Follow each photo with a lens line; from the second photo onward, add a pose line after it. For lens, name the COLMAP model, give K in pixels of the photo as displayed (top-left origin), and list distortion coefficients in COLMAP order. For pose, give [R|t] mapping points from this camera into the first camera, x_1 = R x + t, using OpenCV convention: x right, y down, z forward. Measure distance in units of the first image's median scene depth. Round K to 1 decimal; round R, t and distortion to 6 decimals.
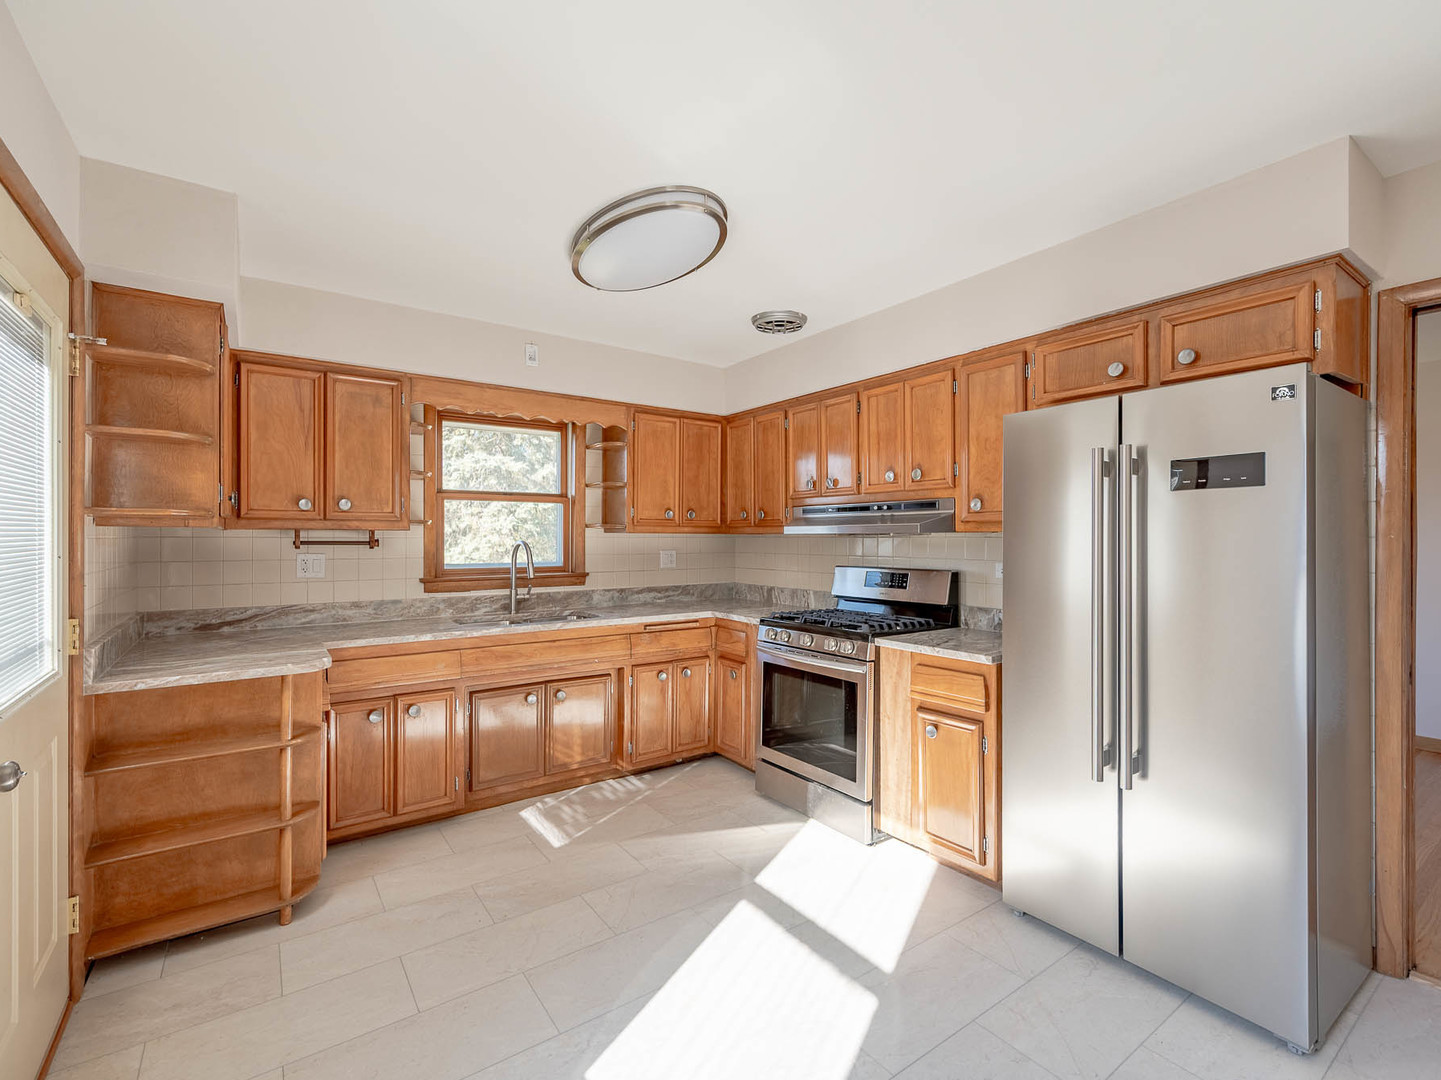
lens RADIAL K [[653.6, 0, 708.6], [0, 653.6, 540.8], [0, 0, 1]] dist [0.002338, 0.000116]
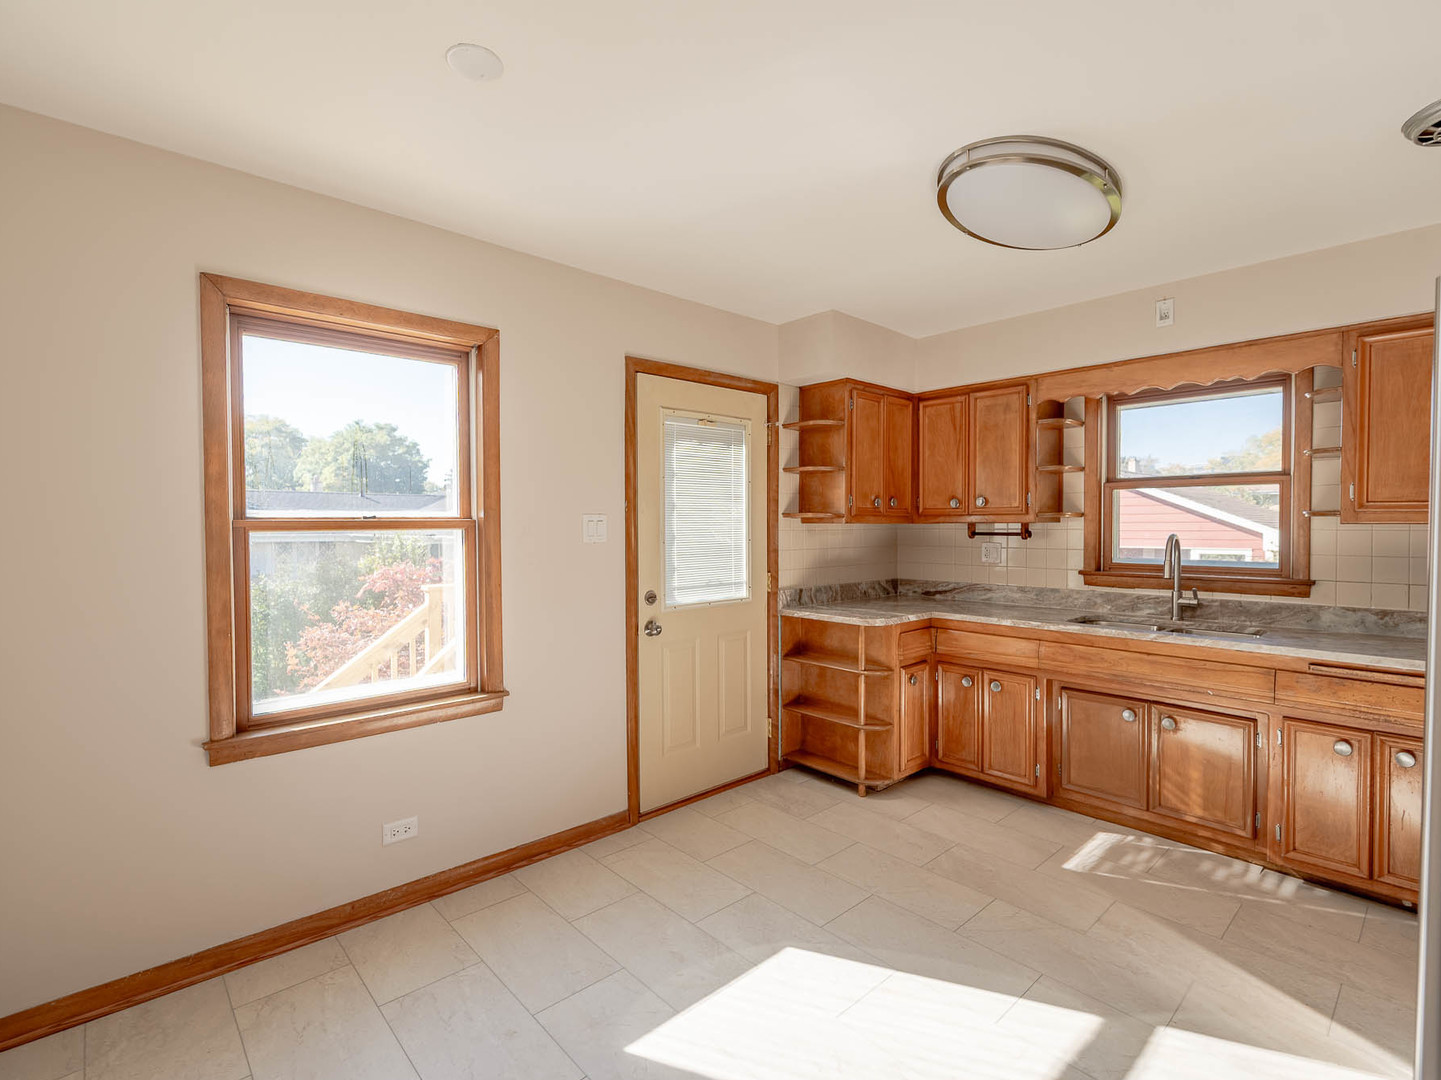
lens RADIAL K [[653.6, 0, 708.6], [0, 653.6, 540.8], [0, 0, 1]] dist [0.002338, 0.000116]
pose [[0.145319, 0.023339, -0.989110, 0.496504], [-0.002661, 0.999727, 0.023199, -0.009970], [0.989381, -0.000739, 0.145342, 0.309059]]
